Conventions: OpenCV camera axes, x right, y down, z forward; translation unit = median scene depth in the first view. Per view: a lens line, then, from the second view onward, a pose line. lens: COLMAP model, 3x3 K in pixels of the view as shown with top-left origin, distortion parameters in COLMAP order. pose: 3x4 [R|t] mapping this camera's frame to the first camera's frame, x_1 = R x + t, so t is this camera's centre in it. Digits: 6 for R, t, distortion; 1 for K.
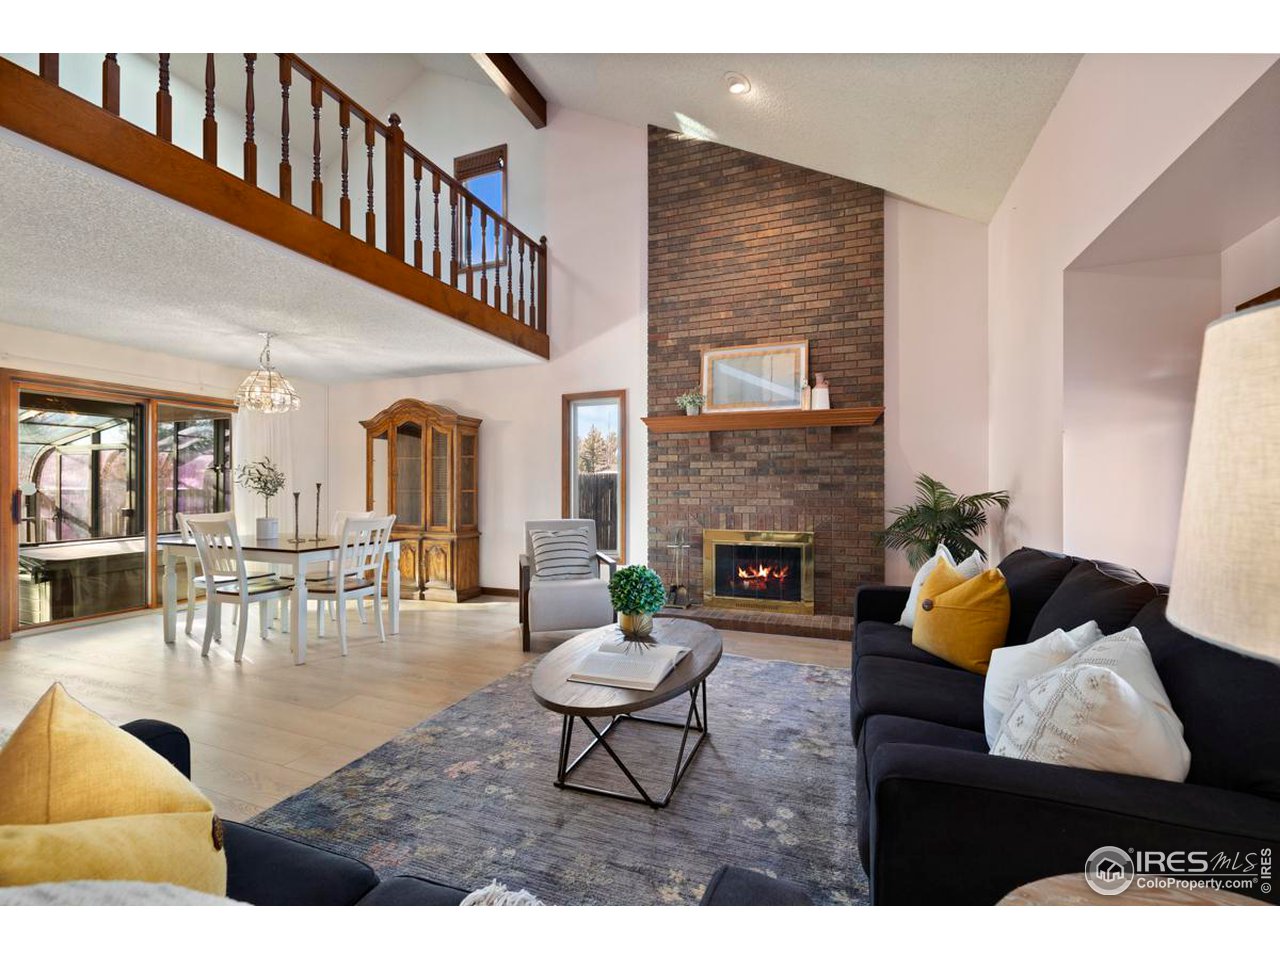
lens RADIAL K [[537.9, 0, 635.9], [0, 537.9, 479.6], [0, 0, 1]] dist [0.001688, 0.000067]
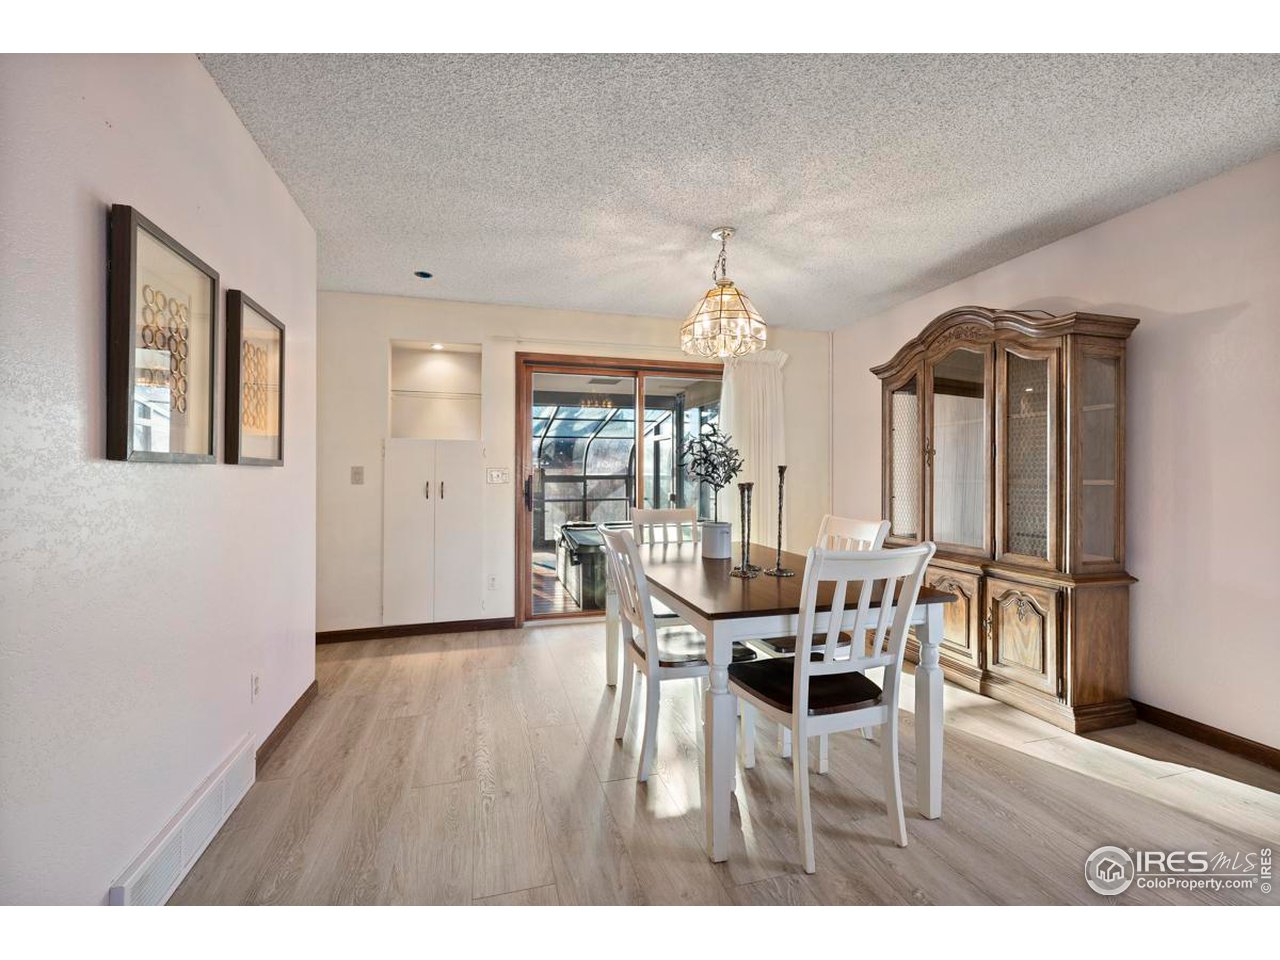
lens RADIAL K [[537.9, 0, 635.9], [0, 537.9, 479.6], [0, 0, 1]] dist [0.001688, 0.000067]
pose [[0.606309, 0.010500, -0.795160, -0.197481], [0.009534, 0.999745, 0.020472, 0.006508], [0.795172, -0.019993, 0.606054, 0.439146]]
